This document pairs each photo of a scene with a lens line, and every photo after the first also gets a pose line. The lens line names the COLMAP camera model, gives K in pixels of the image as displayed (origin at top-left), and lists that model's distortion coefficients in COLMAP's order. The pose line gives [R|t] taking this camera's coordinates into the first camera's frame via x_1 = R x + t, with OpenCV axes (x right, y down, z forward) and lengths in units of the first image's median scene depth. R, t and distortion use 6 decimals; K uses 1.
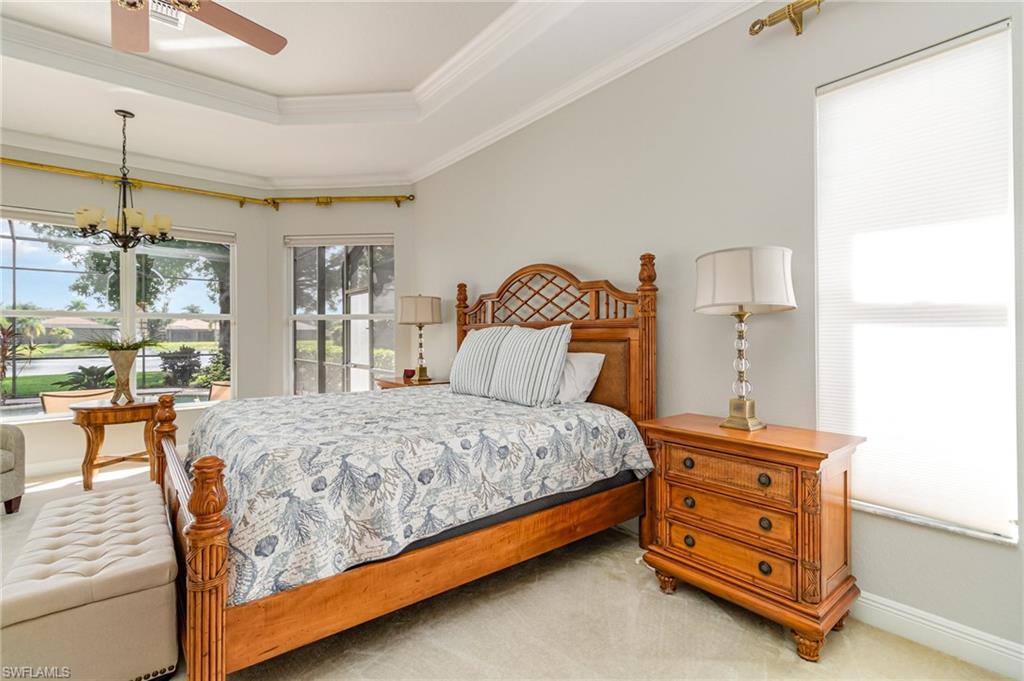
lens RADIAL K [[481.5, 0, 514.3], [0, 481.5, 332.4], [0, 0, 1]] dist [0.001455, 0.001576]
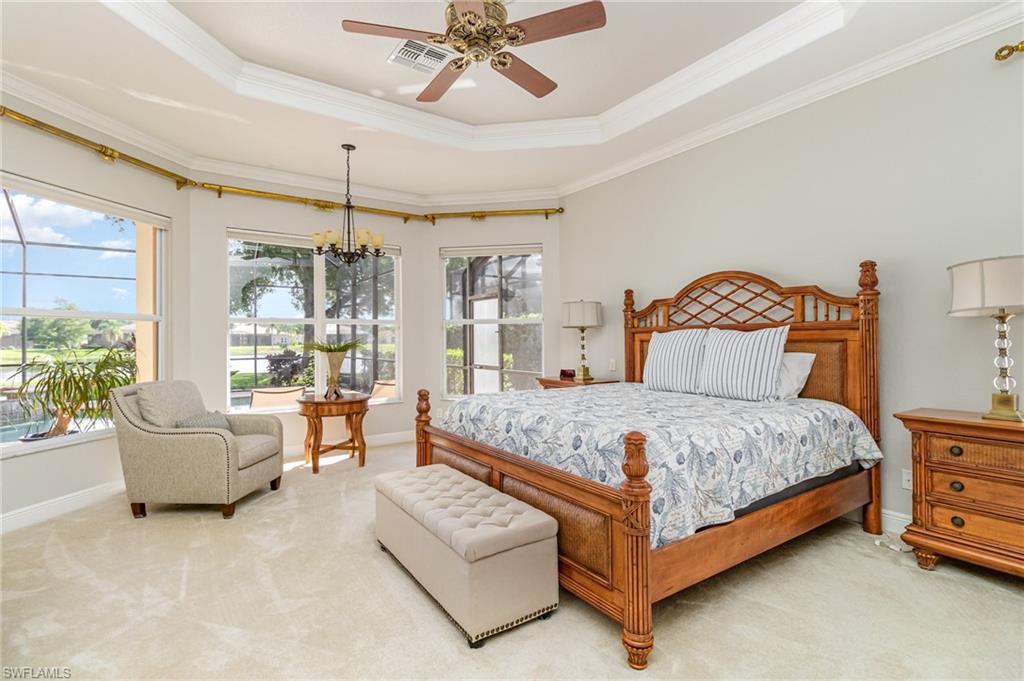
lens RADIAL K [[481.5, 0, 512.2], [0, 481.5, 332.4], [0, 0, 1]] dist [0.001455, 0.001576]
pose [[0.996386, -0.005170, -0.084787, -0.418211], [0.004554, 0.999962, -0.007465, 0.001895], [0.084823, 0.007052, 0.996371, -0.145396]]
